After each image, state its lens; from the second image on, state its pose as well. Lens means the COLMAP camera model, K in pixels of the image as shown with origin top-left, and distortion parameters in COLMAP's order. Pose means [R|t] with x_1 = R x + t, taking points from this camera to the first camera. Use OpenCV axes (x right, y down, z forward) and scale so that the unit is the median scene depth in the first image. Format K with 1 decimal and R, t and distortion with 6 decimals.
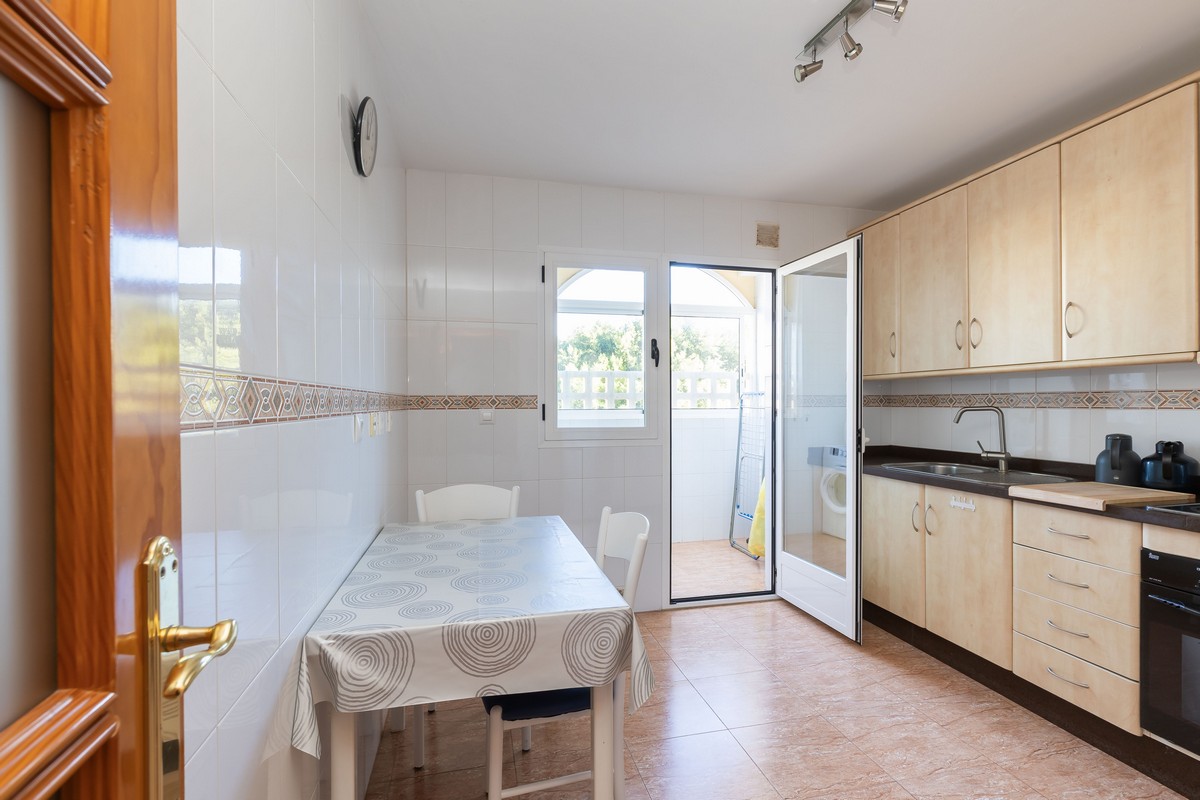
lens RADIAL K [[552.1, 0, 606.2], [0, 552.1, 408.0], [0, 0, 1]] dist [0.001674, 0.000657]
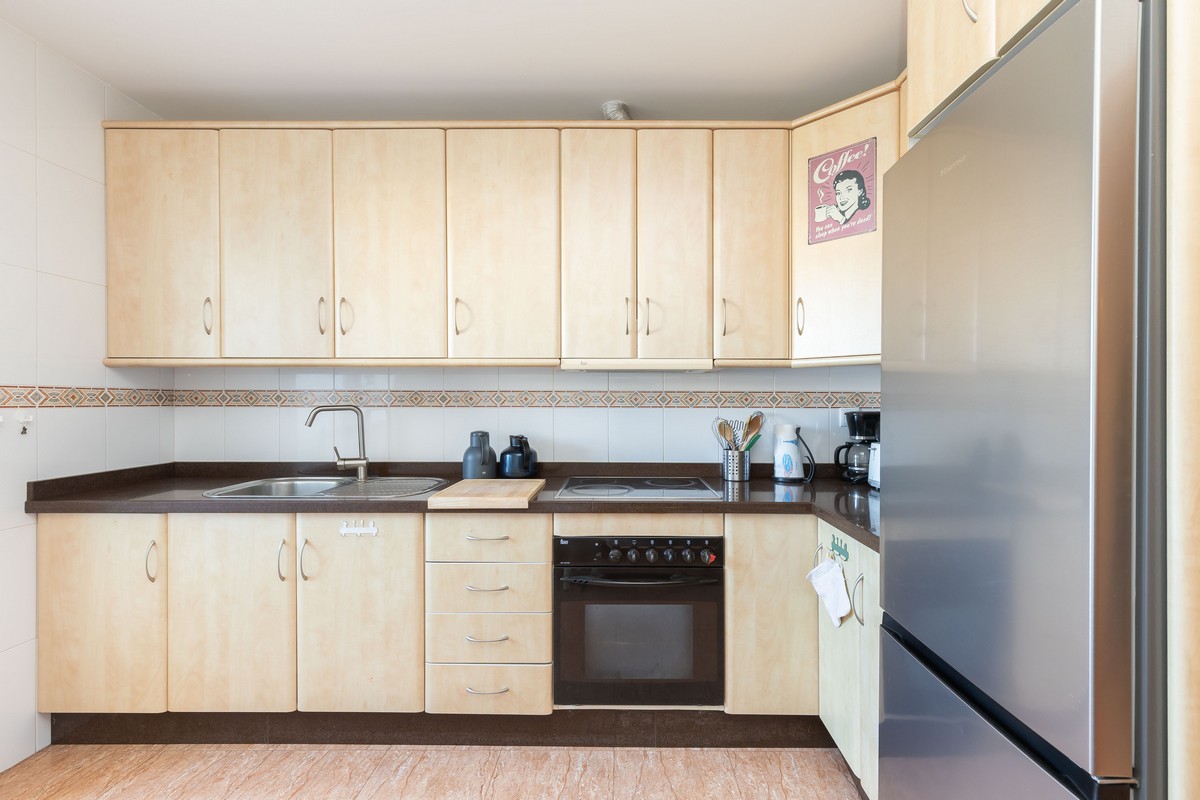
lens RADIAL K [[548.5, 0, 621.3], [0, 548.5, 400.5], [0, 0, 1]] dist [0.004485, 0.000307]
pose [[0.239284, 0.004507, 0.970939, -0.022936], [0.005779, 0.999965, -0.006066, -0.002673], [-0.970932, 0.007063, 0.239250, 0.374199]]
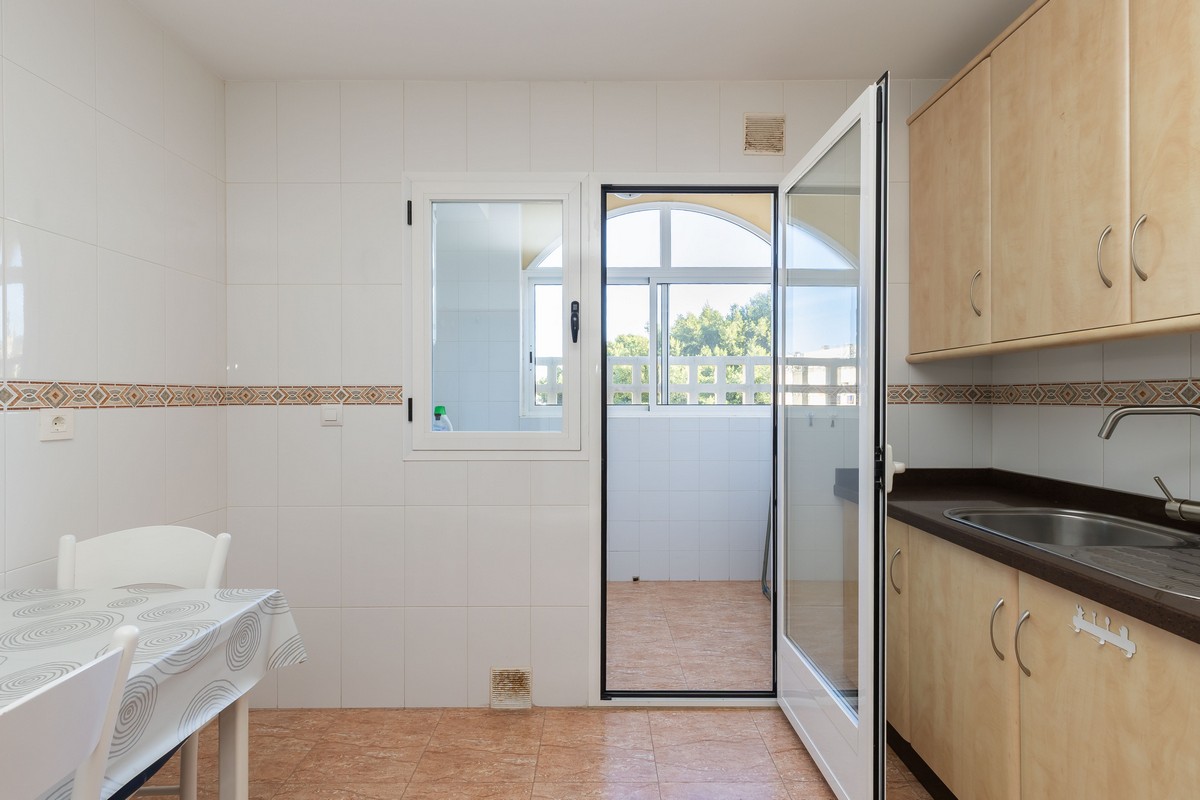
lens RADIAL K [[548.5, 0, 593.3], [0, 548.5, 400.5], [0, 0, 1]] dist [0.004485, 0.000307]
pose [[0.972799, 0.003563, -0.231625, 0.298541], [-0.004114, 0.999990, -0.001899, -0.004000], [0.231616, 0.002801, 0.972803, 0.408507]]
